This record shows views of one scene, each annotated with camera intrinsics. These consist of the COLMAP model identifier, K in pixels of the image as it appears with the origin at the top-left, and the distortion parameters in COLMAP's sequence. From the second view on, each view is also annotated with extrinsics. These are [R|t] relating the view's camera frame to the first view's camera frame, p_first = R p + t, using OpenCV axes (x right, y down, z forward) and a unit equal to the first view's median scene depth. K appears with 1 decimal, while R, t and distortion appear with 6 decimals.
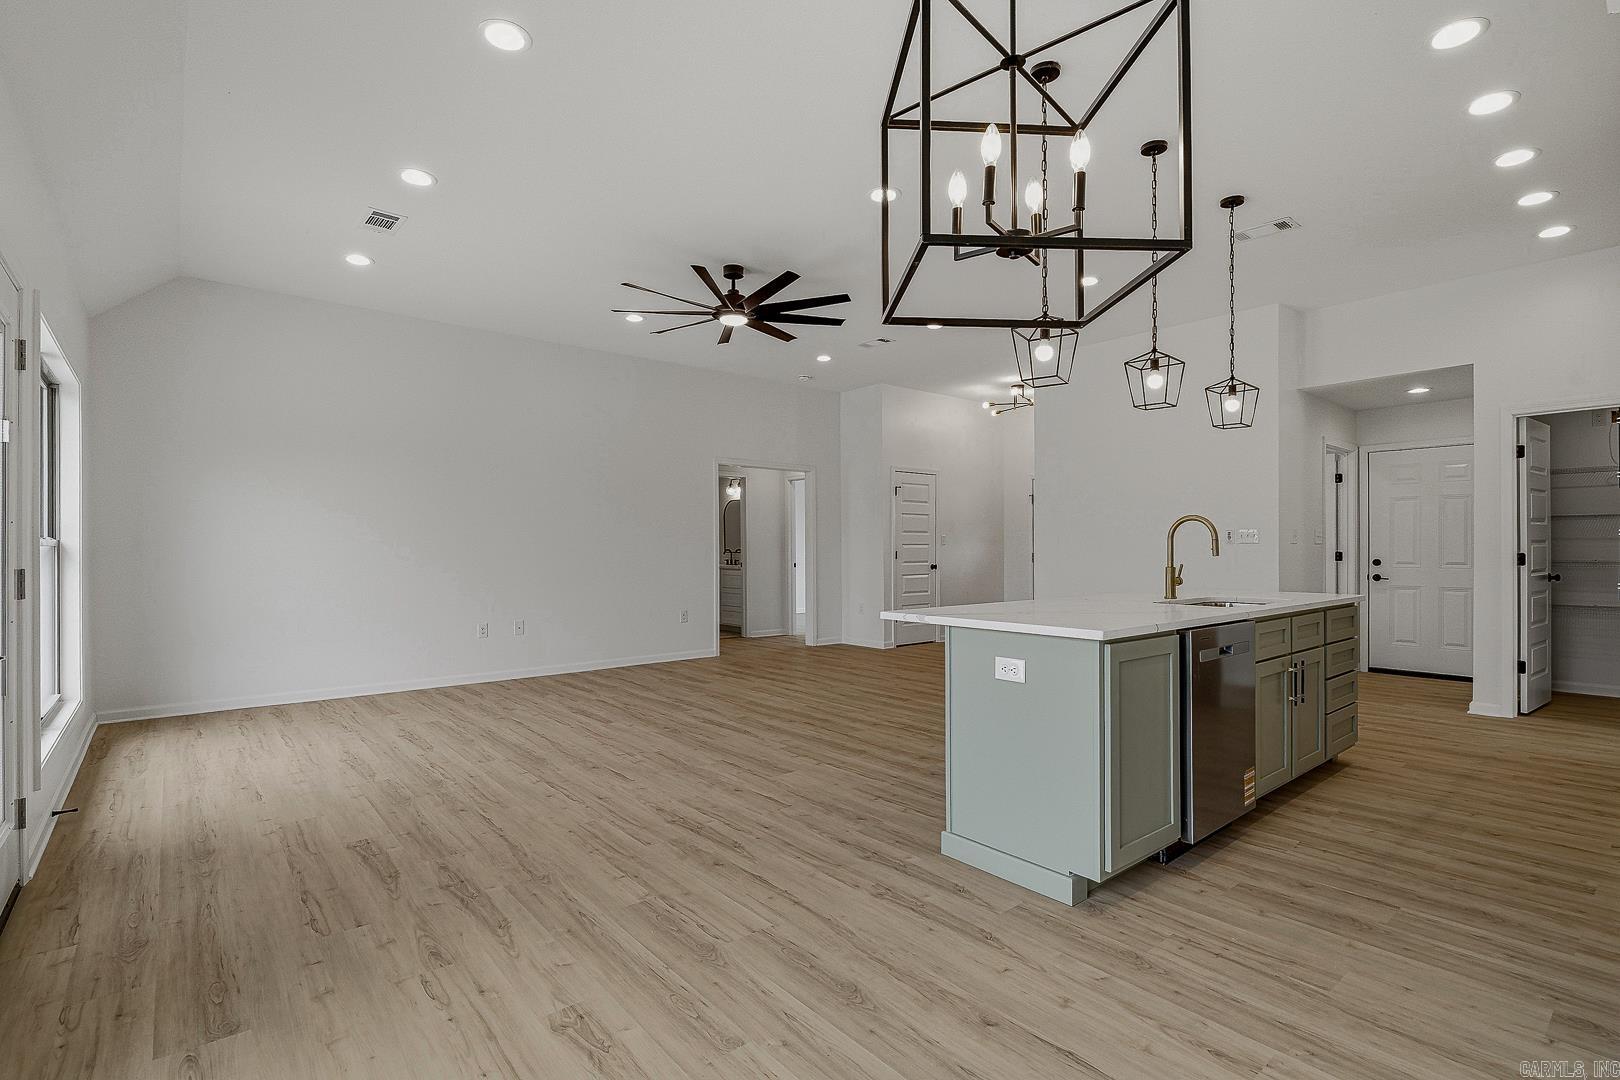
lens RADIAL K [[745.9, 0, 809.3], [0, 745.9, 548.6], [0, 0, 1]] dist [0.000770, -0.003402]
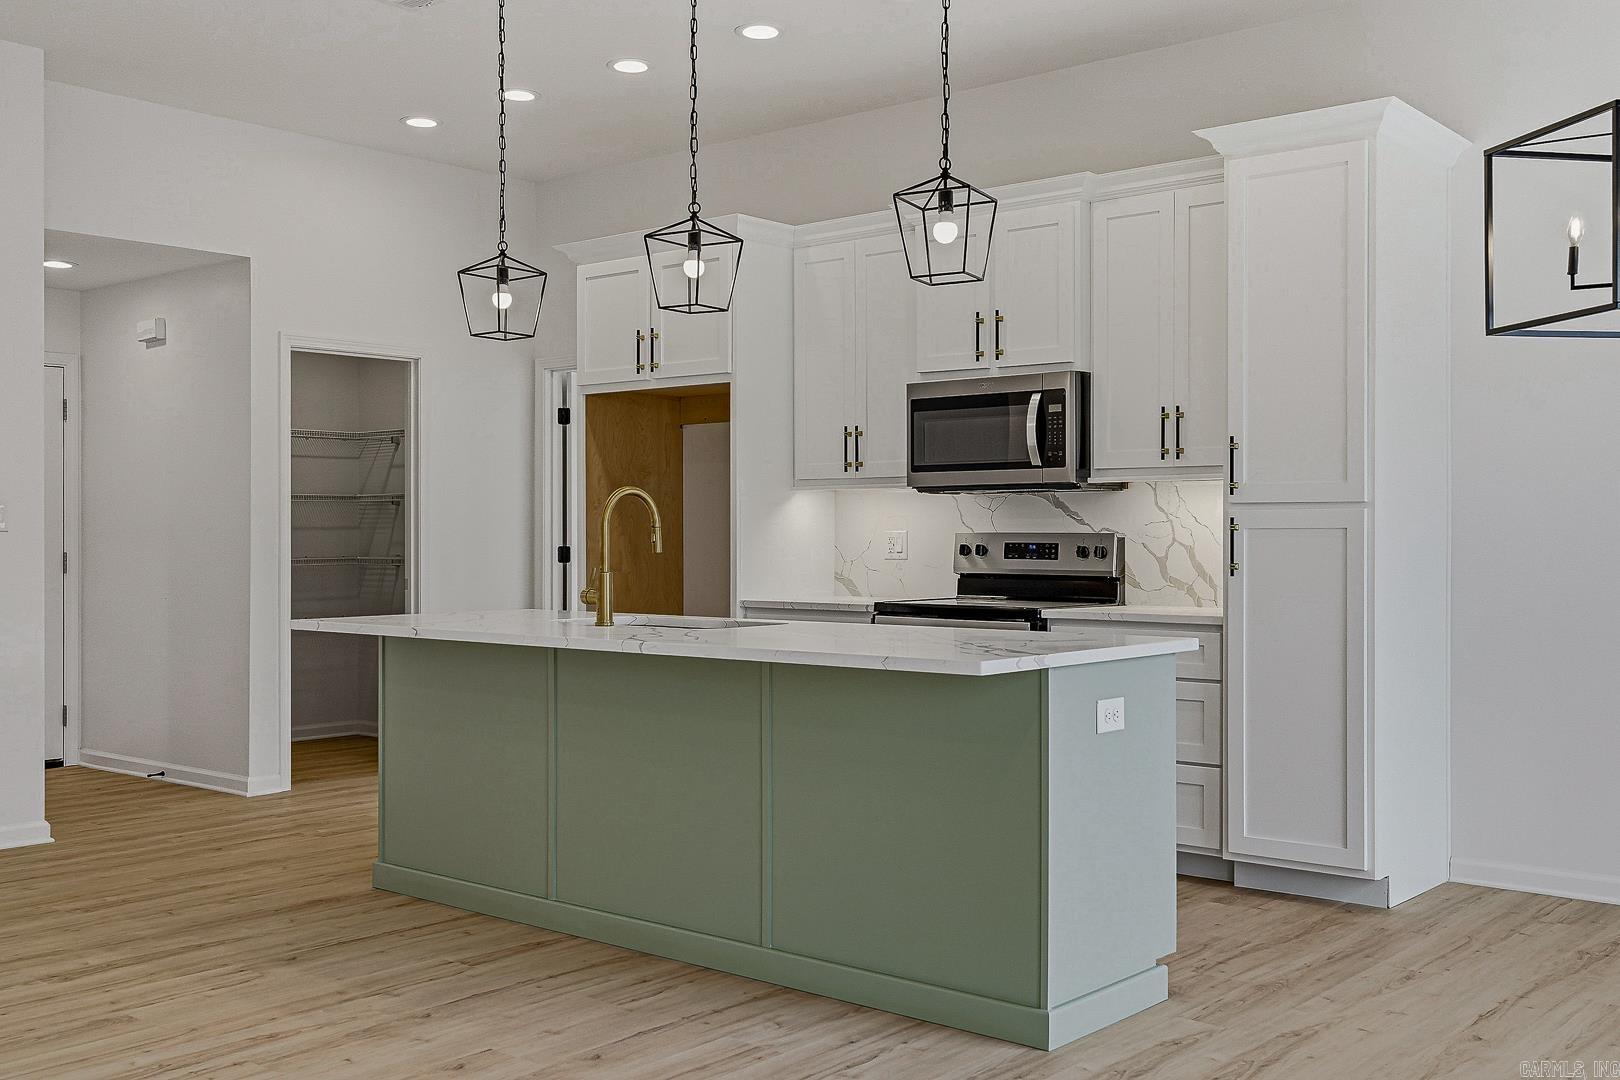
lens RADIAL K [[1601.9, 0, 823.2], [0, 1601.9, 525.5], [0, 0, 1]] dist [0.007589, 0.000000]
pose [[-0.164790, 0.010845, 0.986269, -0.952852], [0.002242, 0.999941, -0.010621, 0.004384], [-0.986326, 0.000461, -0.164804, 1.263091]]
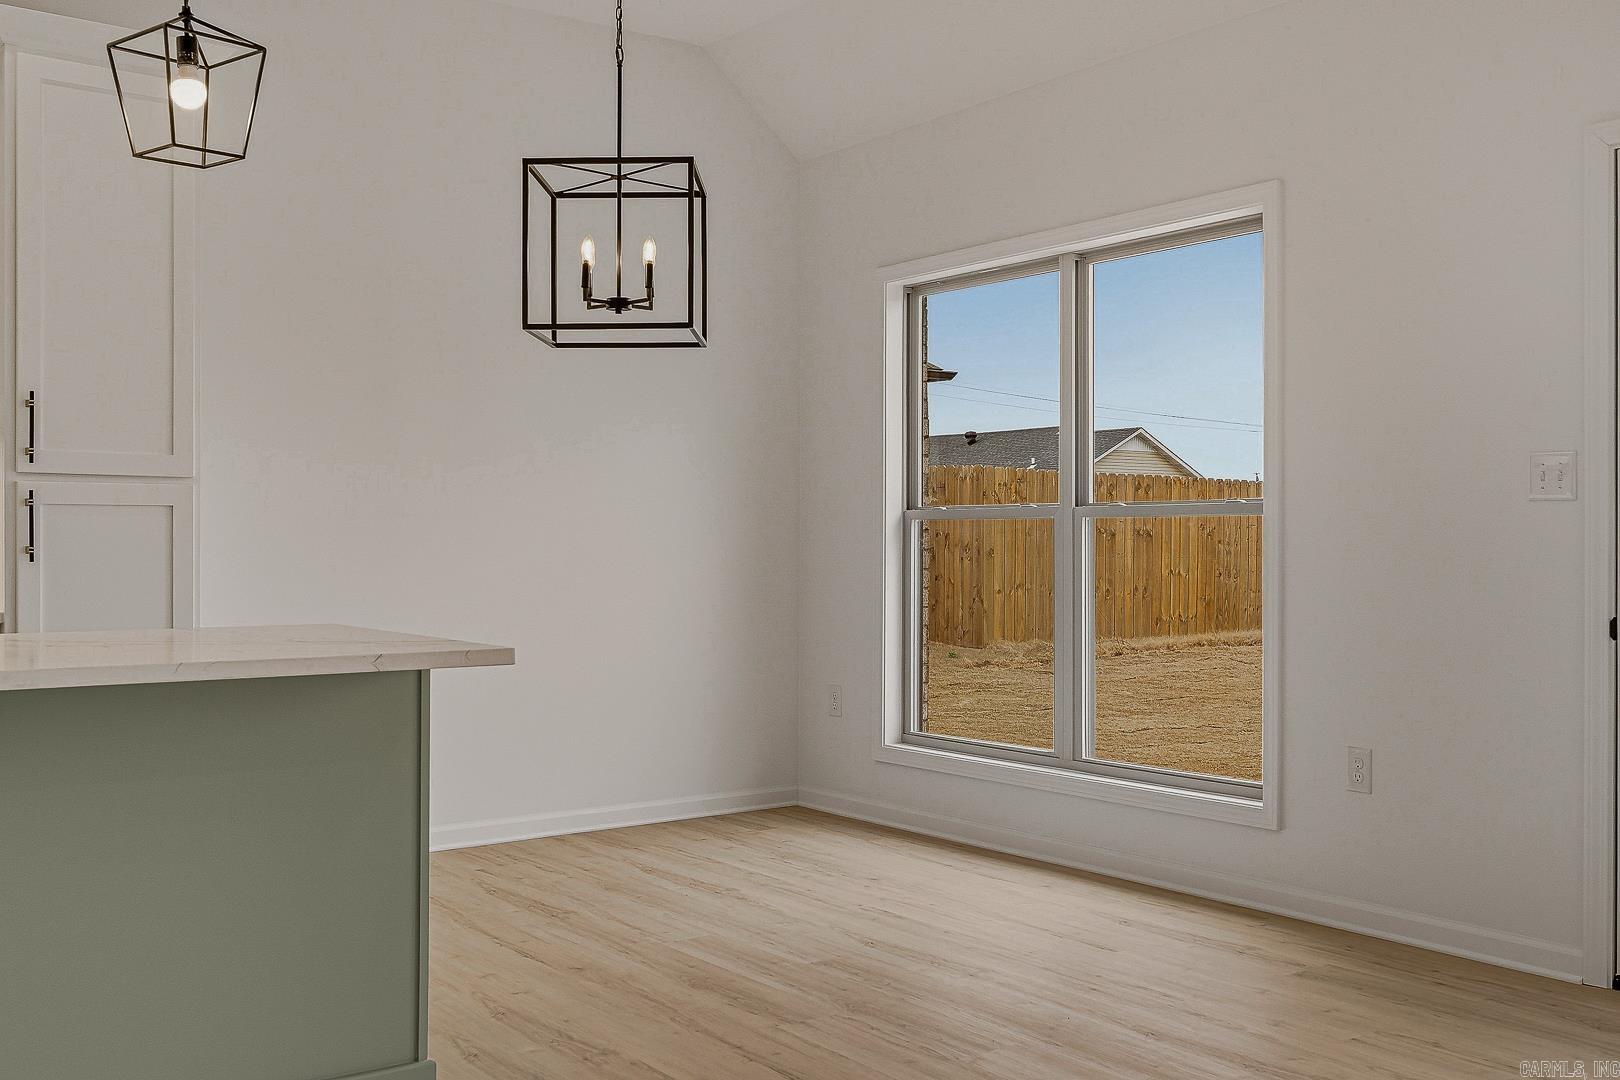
lens RADIAL K [[1601.9, 0, 804.2], [0, 1601.9, 533.0], [0, 0, 1]] dist [0.007589, 0.000000]
pose [[-0.997239, 0.001045, 0.074258, -0.138630], [0.000865, 0.999997, -0.002455, 0.019709], [-0.074260, -0.002384, -0.997236, 1.893657]]
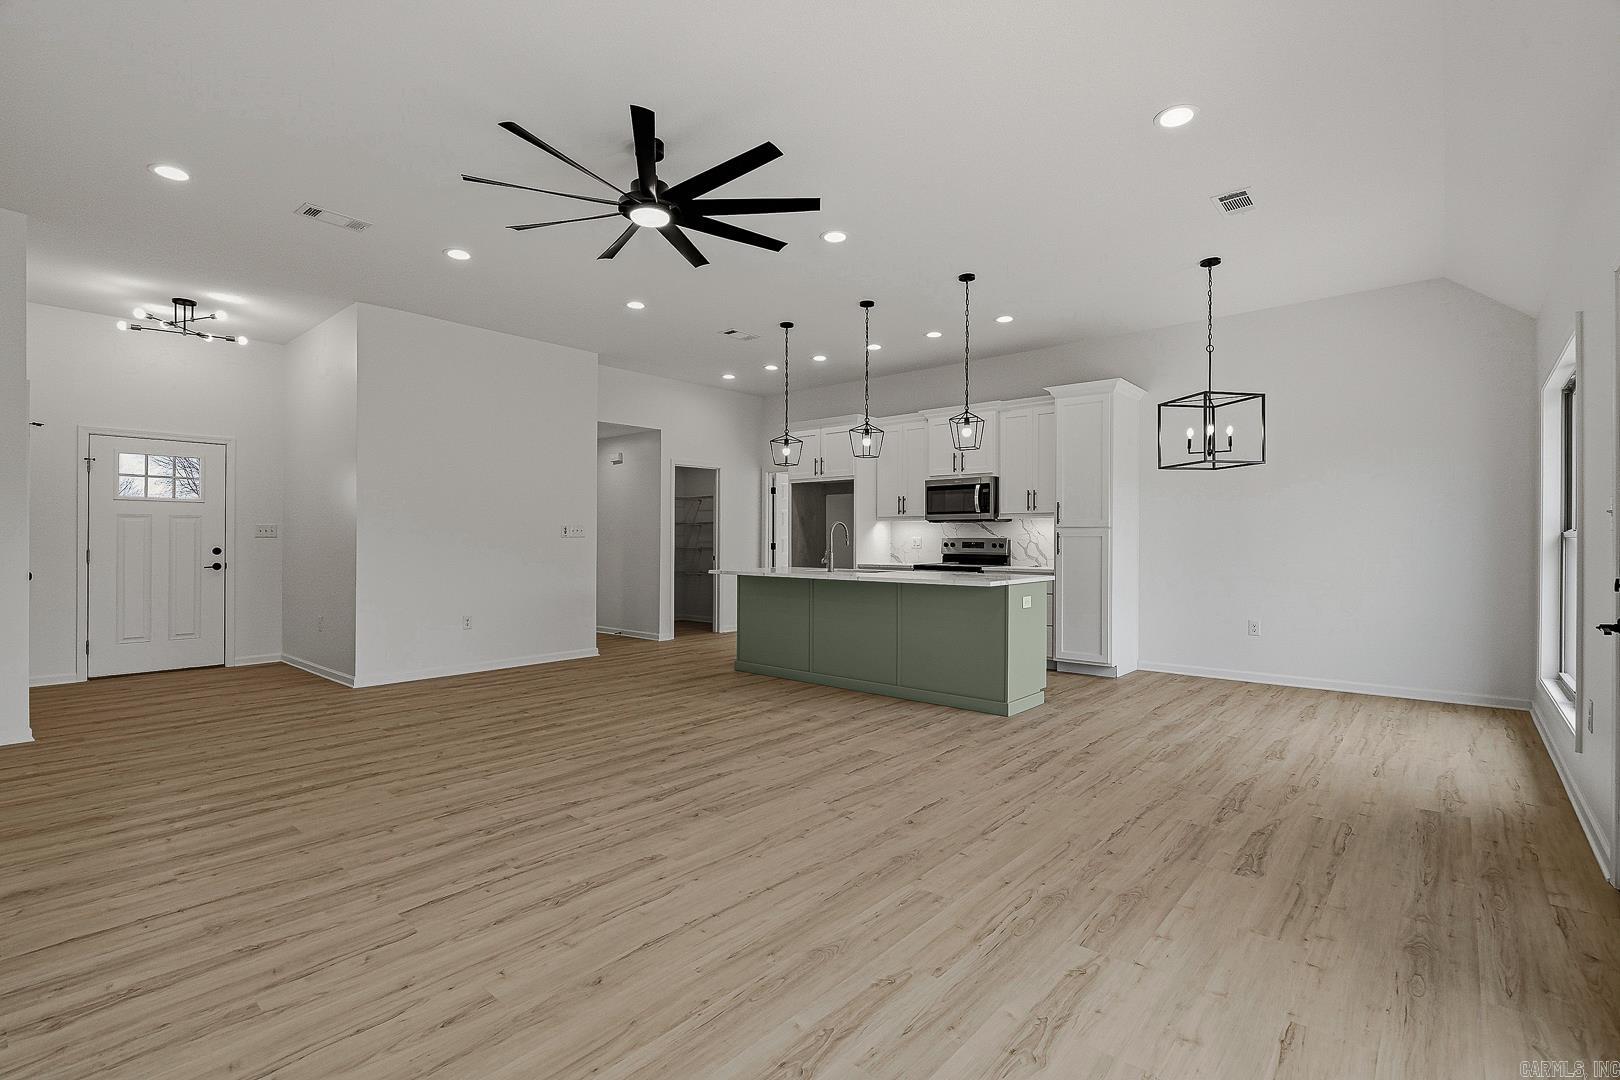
lens RADIAL K [[745.9, 0, 814.9], [0, 745.9, 534.9], [0, 0, 1]] dist [0.000770, -0.003402]
pose [[-0.155626, 0.009695, 0.987769, -1.331023], [0.001358, 0.999953, -0.009600, 0.004942], [-0.987815, -0.000153, -0.155631, 1.564252]]
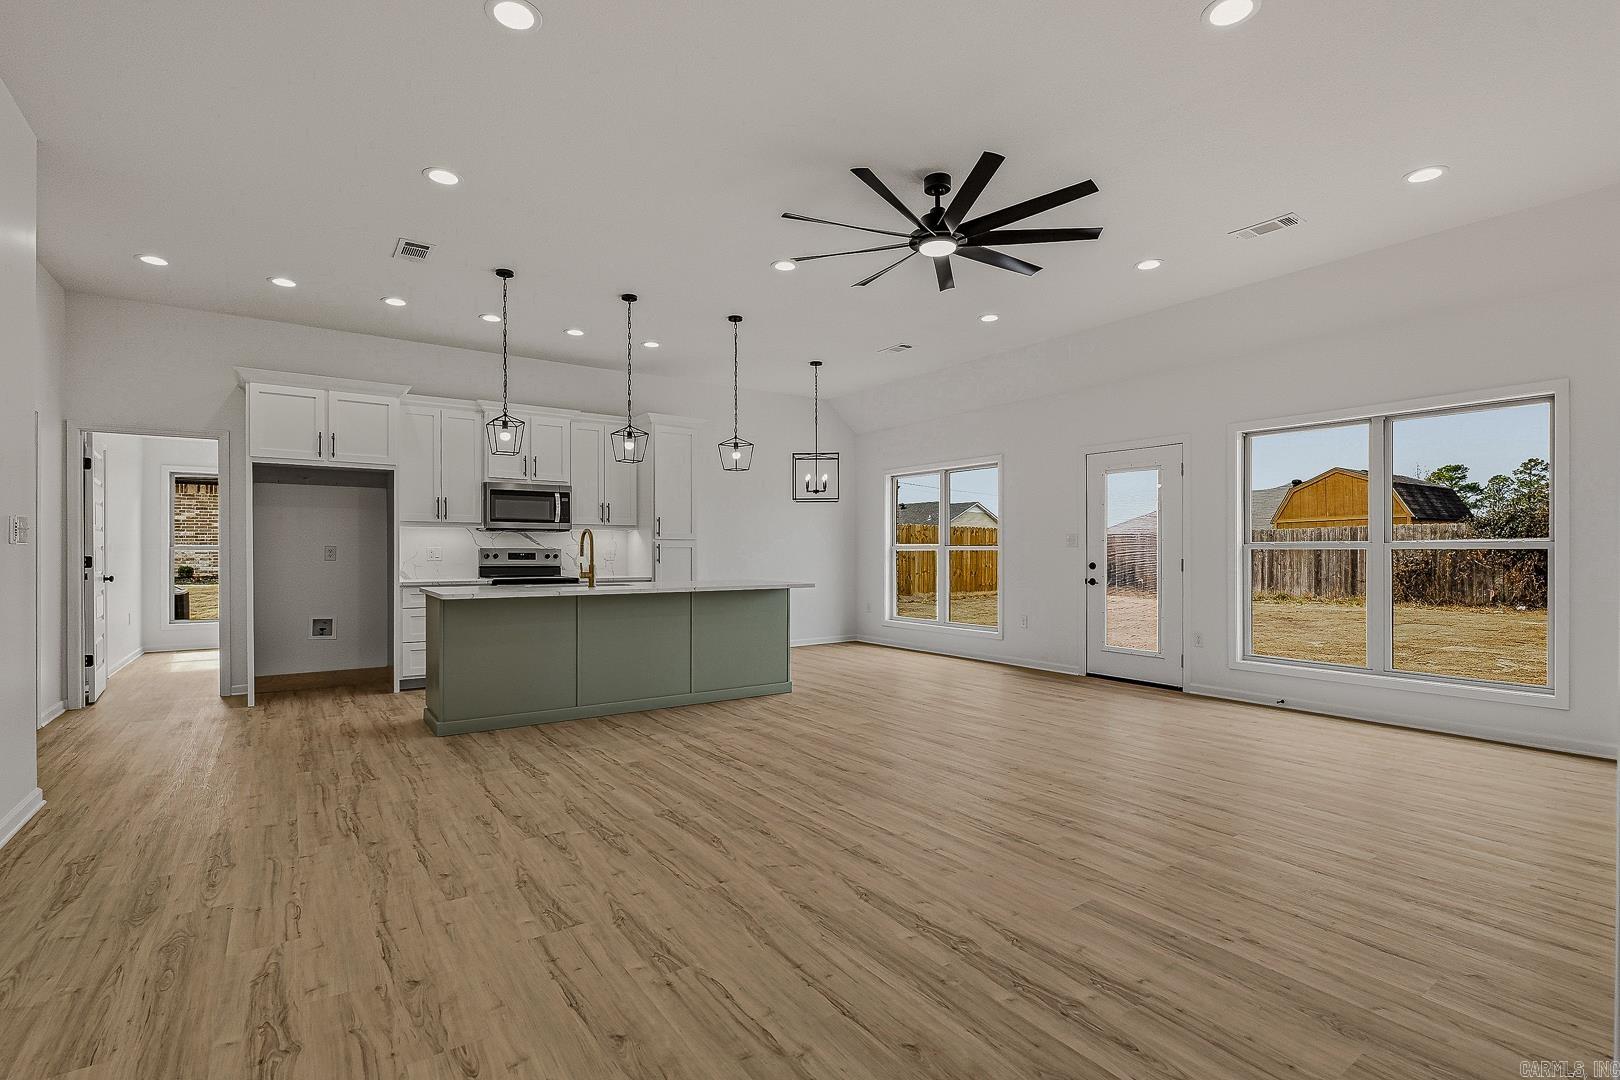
lens RADIAL K [[745.9, 0, 813.6], [0, 745.9, 555.7], [0, 0, 1]] dist [0.000770, -0.003402]
pose [[-0.996299, 0.001810, 0.085939, -0.062943], [0.002471, 0.999968, 0.007580, -0.000863], [-0.085923, 0.007764, -0.996272, 2.878089]]
